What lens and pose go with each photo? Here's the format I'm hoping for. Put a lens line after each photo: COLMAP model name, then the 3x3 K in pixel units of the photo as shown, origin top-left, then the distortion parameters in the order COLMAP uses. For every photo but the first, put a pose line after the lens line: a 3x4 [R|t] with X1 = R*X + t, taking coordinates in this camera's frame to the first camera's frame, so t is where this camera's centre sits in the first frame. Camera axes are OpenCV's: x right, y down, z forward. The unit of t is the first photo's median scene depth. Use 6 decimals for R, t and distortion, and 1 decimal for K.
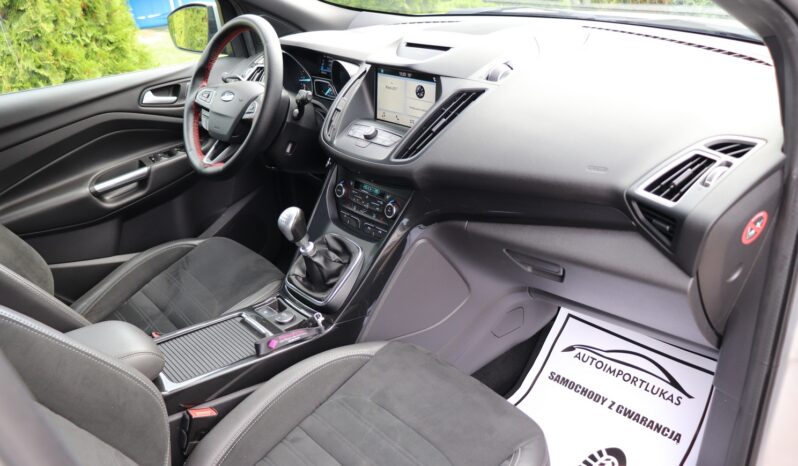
lens RADIAL K [[664.0, 0, 397.1], [0, 664.0, 218.0], [0, 0, 1]] dist [-0.185981, 0.173491]
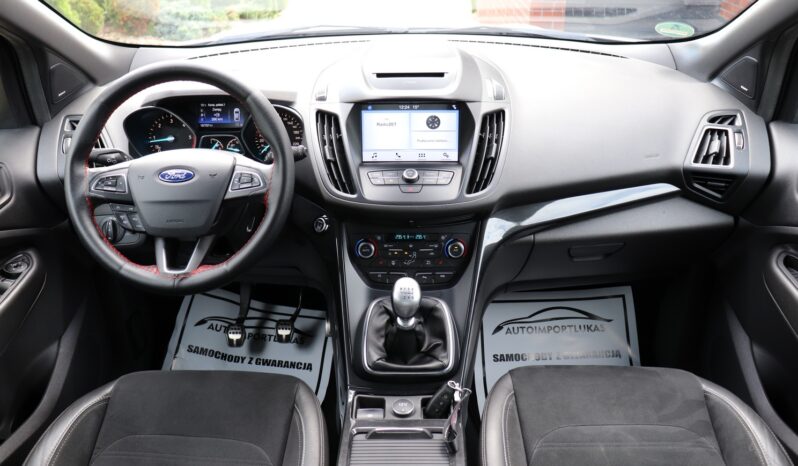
lens RADIAL K [[664.0, 0, 397.1], [0, 664.0, 218.0], [0, 0, 1]] dist [-0.185981, 0.173491]
pose [[0.661057, -0.266222, 0.701520, -0.579895], [0.271422, 0.956471, 0.107207, -0.144586], [-0.699524, 0.119538, 0.704540, 0.313453]]
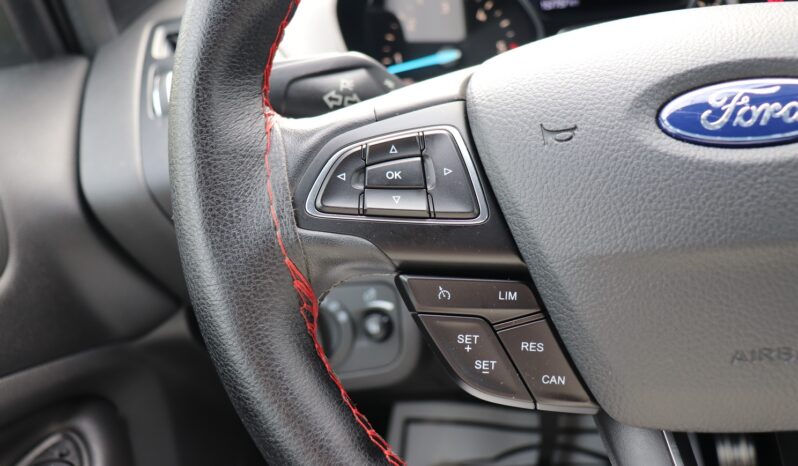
lens RADIAL K [[716.0, 0, 399.1], [0, 716.0, 255.8], [0, 0, 1]] dist [-0.125718, -0.000757]
pose [[0.738562, -0.320705, 0.593021, -0.388908], [0.343002, 0.936006, 0.079008, -0.184551], [-0.580410, 0.145055, 0.801301, 0.878369]]
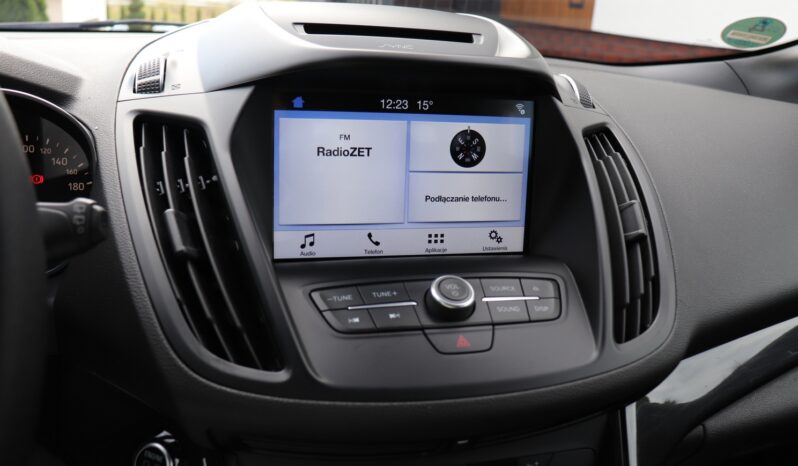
lens RADIAL K [[664.0, 0, 397.1], [0, 664.0, 218.0], [0, 0, 1]] dist [-0.185981, 0.173491]
pose [[0.422792, -0.157153, 0.892497, -0.249842], [0.281552, 0.958890, 0.035467, -0.147169], [-0.861380, 0.236289, 0.449657, 0.725302]]
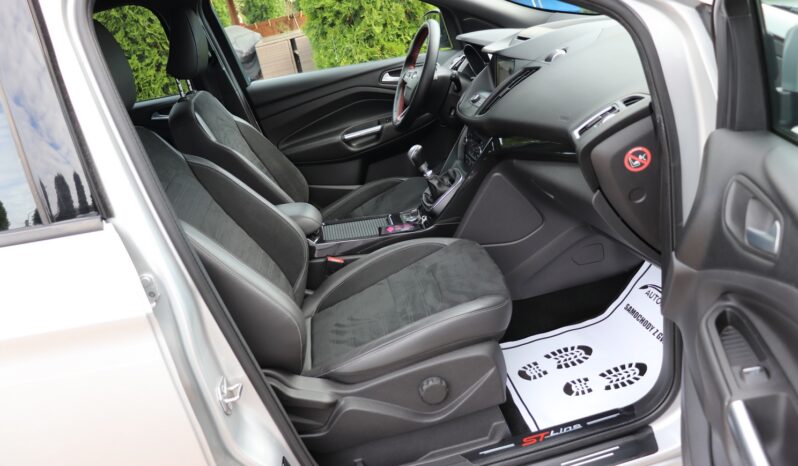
lens RADIAL K [[664.0, 0, 397.1], [0, 664.0, 218.0], [0, 0, 1]] dist [-0.185981, 0.173491]
pose [[0.844009, 0.106828, -0.525582, 0.501850], [-0.106340, 0.993839, 0.031239, 0.087493], [0.525681, 0.029525, 0.850169, -0.258927]]
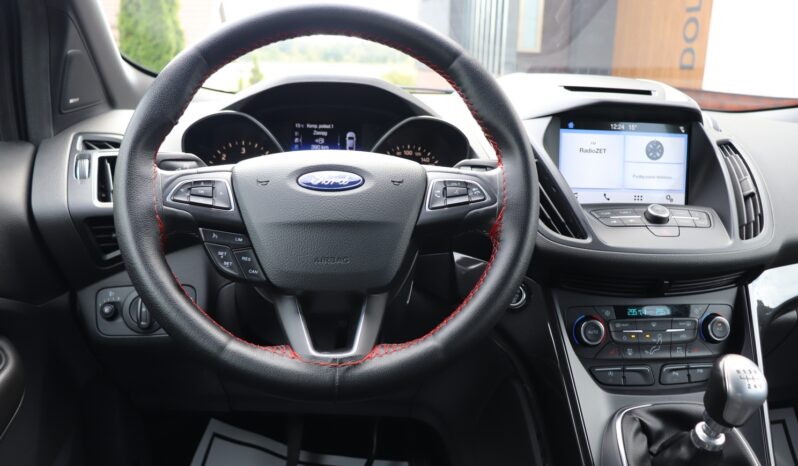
lens RADIAL K [[664.0, 0, 397.1], [0, 664.0, 218.0], [0, 0, 1]] dist [-0.185981, 0.173491]
pose [[0.558414, -0.071446, 0.826480, -0.541404], [0.270276, 0.957593, -0.099832, -0.107482], [-0.784299, 0.279125, 0.554043, 0.707791]]
